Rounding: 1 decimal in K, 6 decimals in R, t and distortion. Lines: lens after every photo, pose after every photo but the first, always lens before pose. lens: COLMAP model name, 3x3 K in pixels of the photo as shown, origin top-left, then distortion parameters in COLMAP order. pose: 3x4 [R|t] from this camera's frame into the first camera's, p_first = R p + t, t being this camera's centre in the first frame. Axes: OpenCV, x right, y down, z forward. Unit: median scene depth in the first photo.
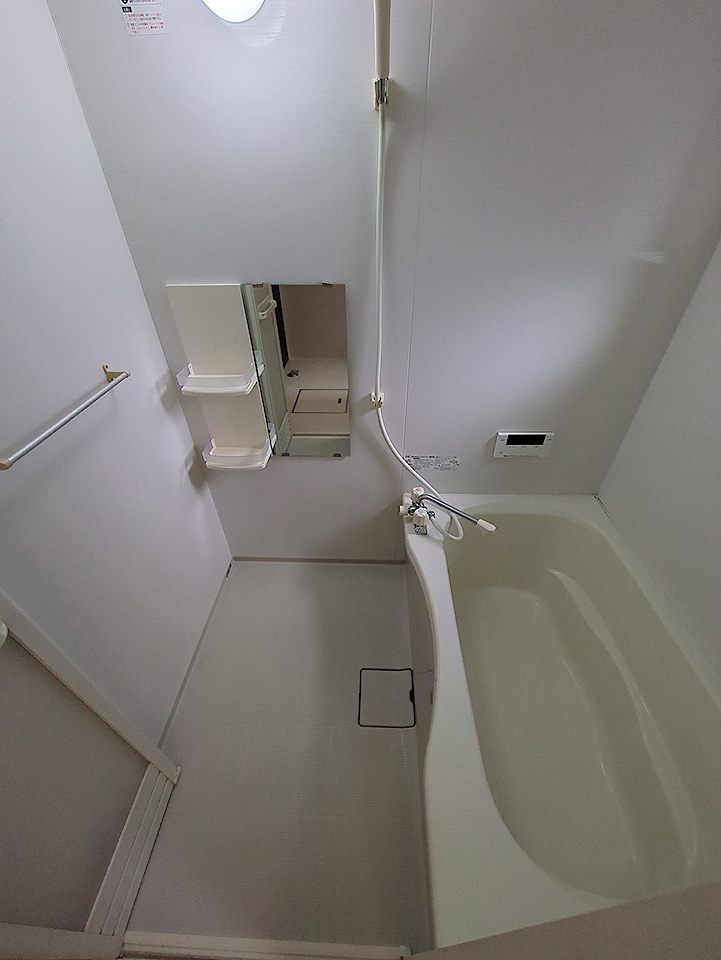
lens RADIAL K [[379.1, 0, 362.6], [0, 379.1, 479.6], [0, 0, 1]] dist [-0.005142, 0.003015]
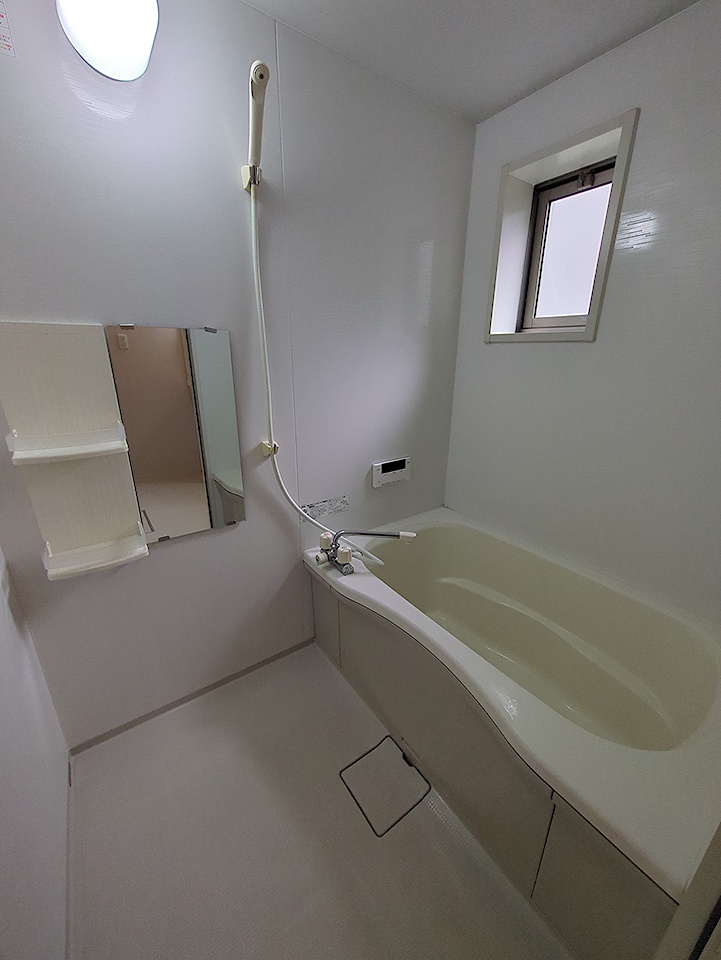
lens RADIAL K [[379.1, 0, 362.6], [0, 379.1, 479.6], [0, 0, 1]] dist [-0.005142, 0.003015]
pose [[0.786286, -0.174833, 0.592611, -0.339207], [0.362183, 0.907486, -0.212823, 0.144166], [-0.500578, 0.381973, 0.776865, 0.152967]]
